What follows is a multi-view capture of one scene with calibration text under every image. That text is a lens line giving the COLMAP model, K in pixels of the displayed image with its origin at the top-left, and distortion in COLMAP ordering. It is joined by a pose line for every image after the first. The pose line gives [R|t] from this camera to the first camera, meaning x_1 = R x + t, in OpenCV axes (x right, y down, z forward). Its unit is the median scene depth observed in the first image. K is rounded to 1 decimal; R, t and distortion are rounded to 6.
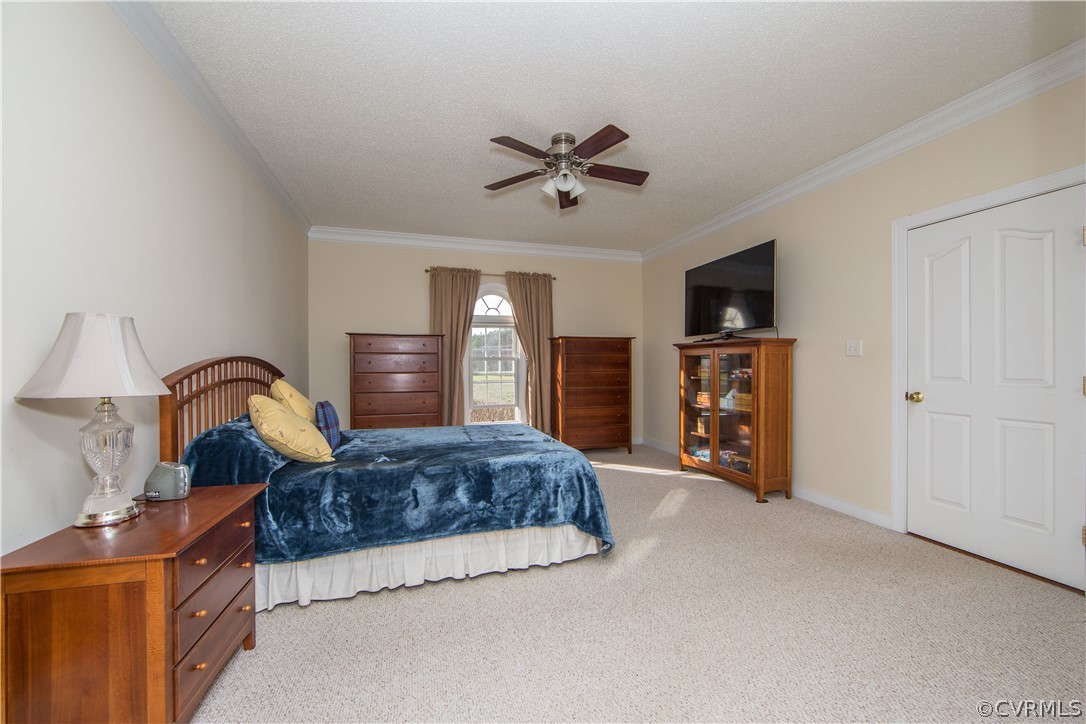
lens RADIAL K [[427.9, 0, 549.6], [0, 427.9, 362.0], [0, 0, 1]] dist [-0.012234, 0.001065]
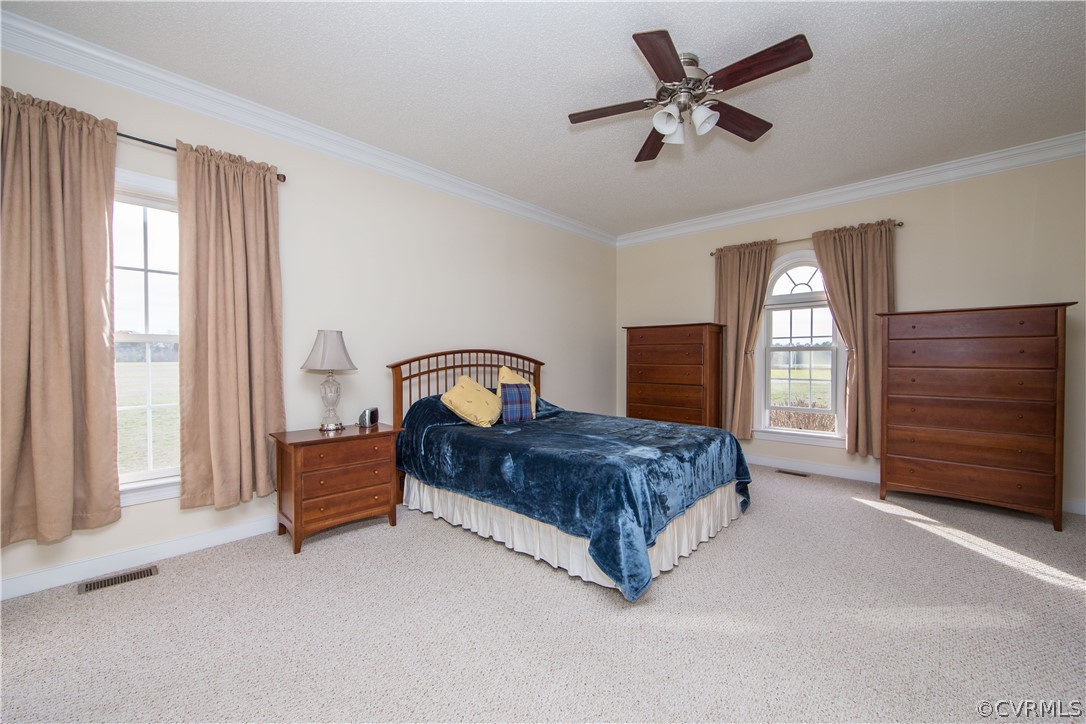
lens RADIAL K [[427.9, 0, 548.6], [0, 427.9, 365.3], [0, 0, 1]] dist [-0.012234, 0.001065]
pose [[0.495648, 0.020928, -0.868272, 0.331792], [0.002021, 0.999679, 0.025249, 0.002159], [0.868521, -0.014270, 0.495446, 0.225817]]
